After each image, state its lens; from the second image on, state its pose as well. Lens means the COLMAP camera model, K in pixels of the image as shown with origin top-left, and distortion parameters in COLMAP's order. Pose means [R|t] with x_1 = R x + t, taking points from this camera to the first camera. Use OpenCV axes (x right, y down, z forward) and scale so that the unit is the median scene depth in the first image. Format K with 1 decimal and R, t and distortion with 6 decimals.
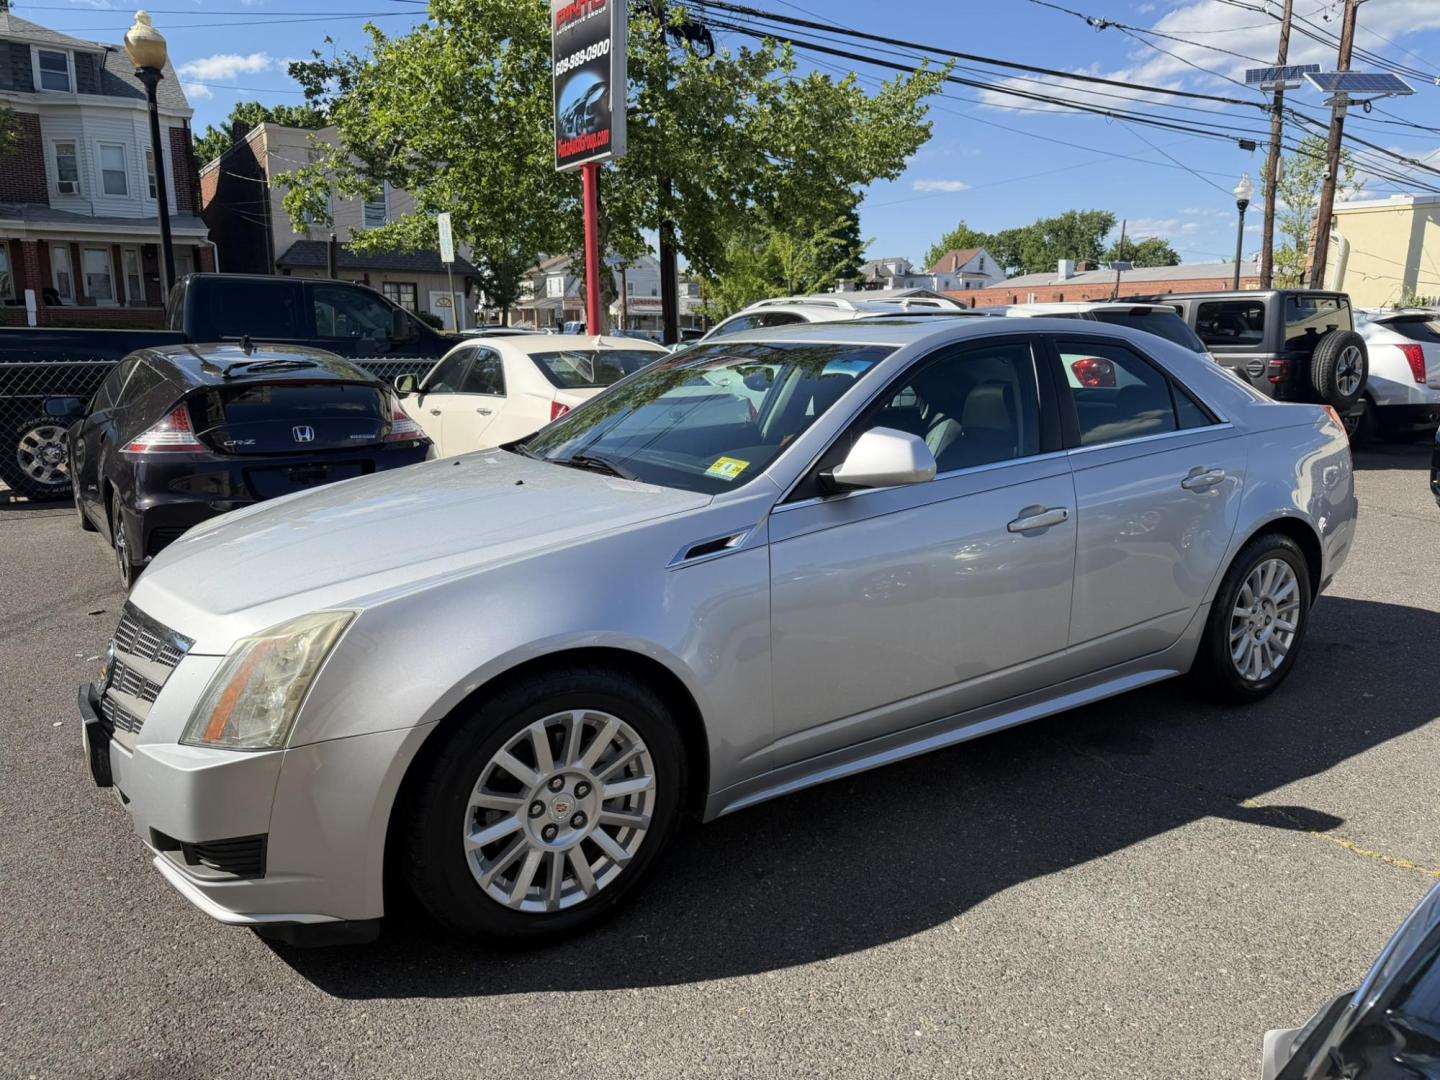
lens RADIAL K [[1028.6, 0, 720.8], [0, 1028.6, 543.9], [0, 0, 1]] dist [0.024983, -0.042766]
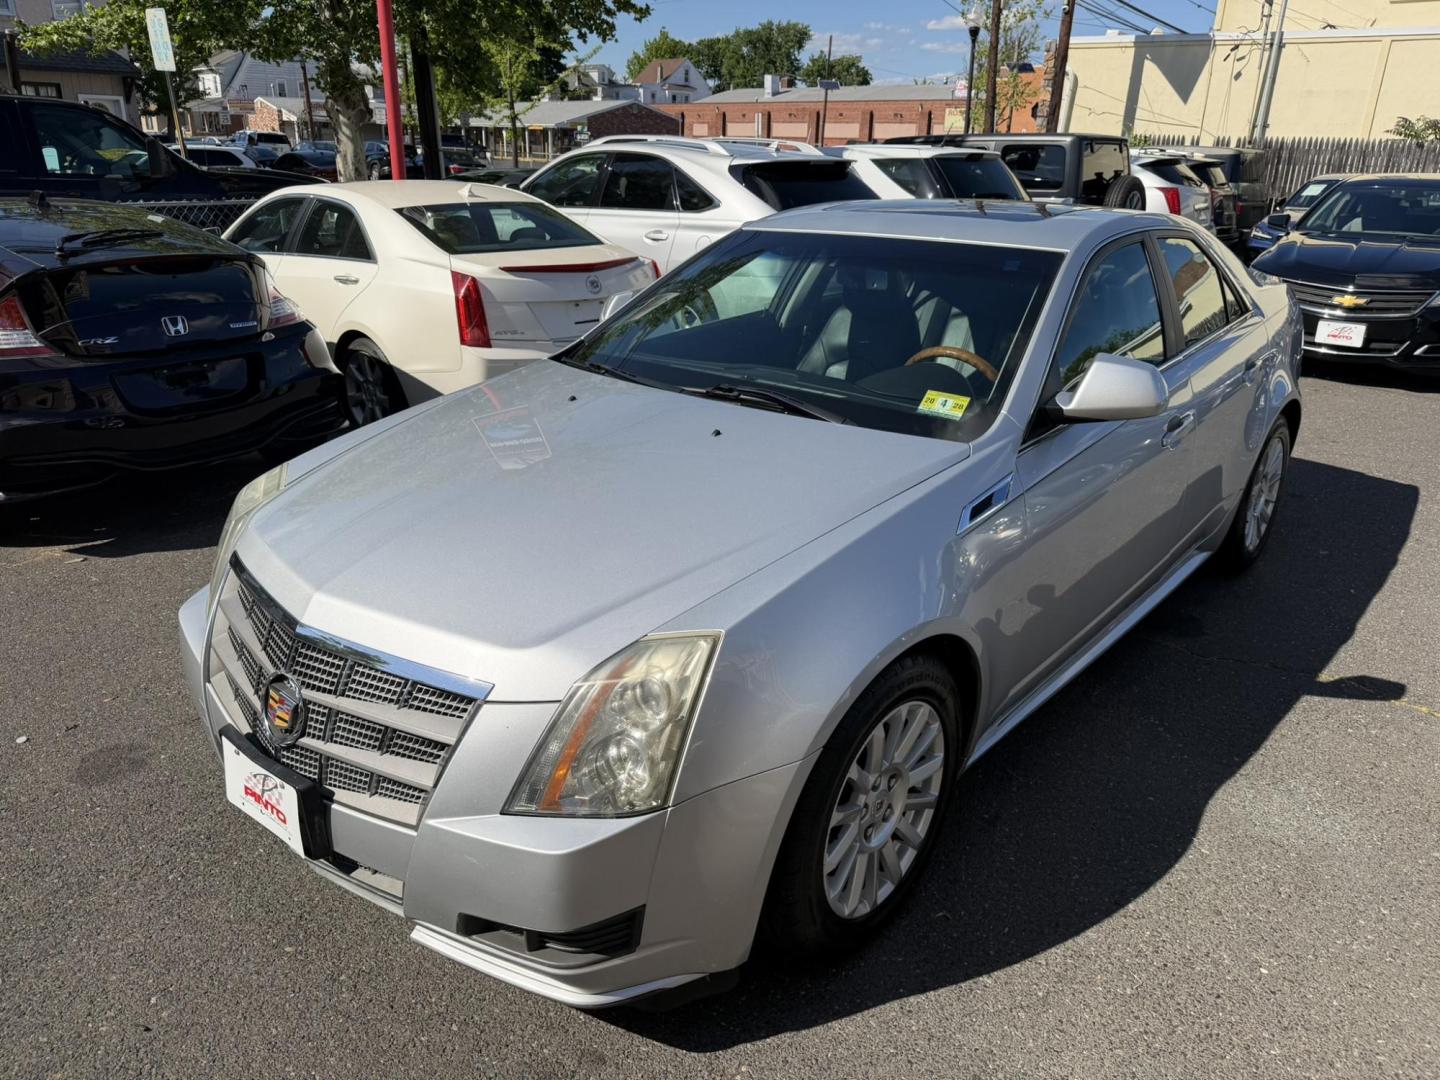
lens RADIAL K [[1028.6, 0, 720.8], [0, 1028.6, 543.9], [0, 0, 1]] dist [0.024983, -0.042766]
pose [[0.959906, -0.084293, 0.267349, -0.116909], [0.038808, 0.984495, 0.171067, -0.030885], [-0.277623, -0.153833, 0.948294, 0.045522]]
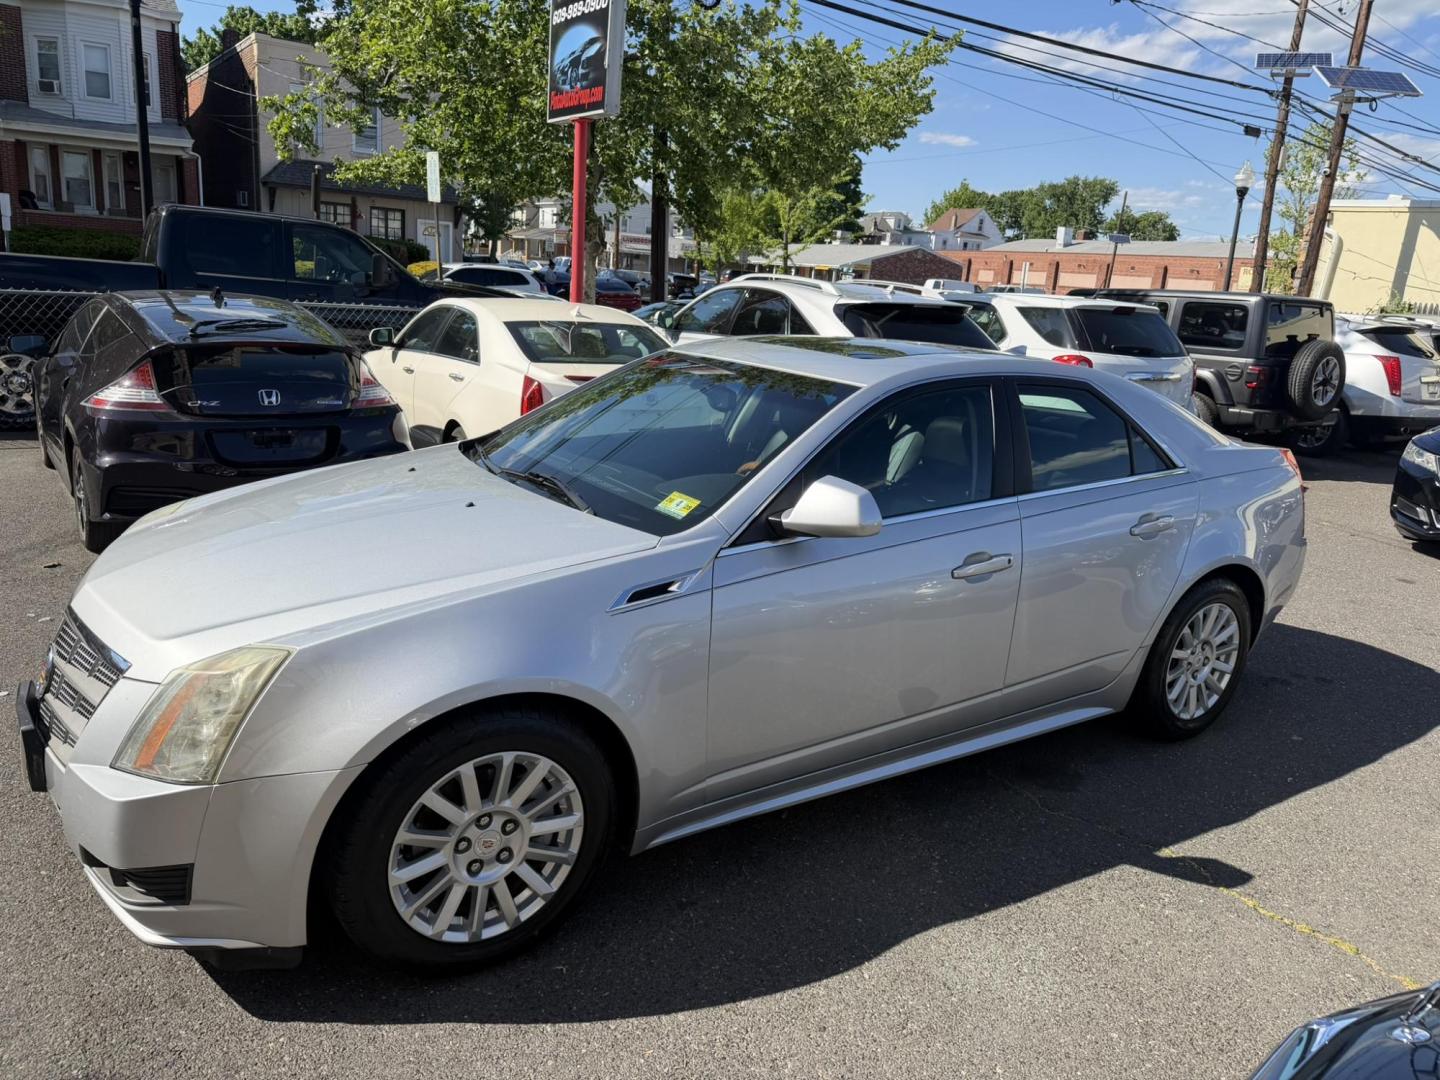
lens RADIAL K [[1030.2, 0, 720.0], [0, 1030.2, 540.0], [0, 0, 1]] dist [0.015699, -0.028704]
pose [[0.997720, 0.063865, 0.021840, 0.007454], [-0.064880, 0.996668, 0.049427, -0.024607], [-0.018611, -0.050732, 0.998539, -0.002271]]
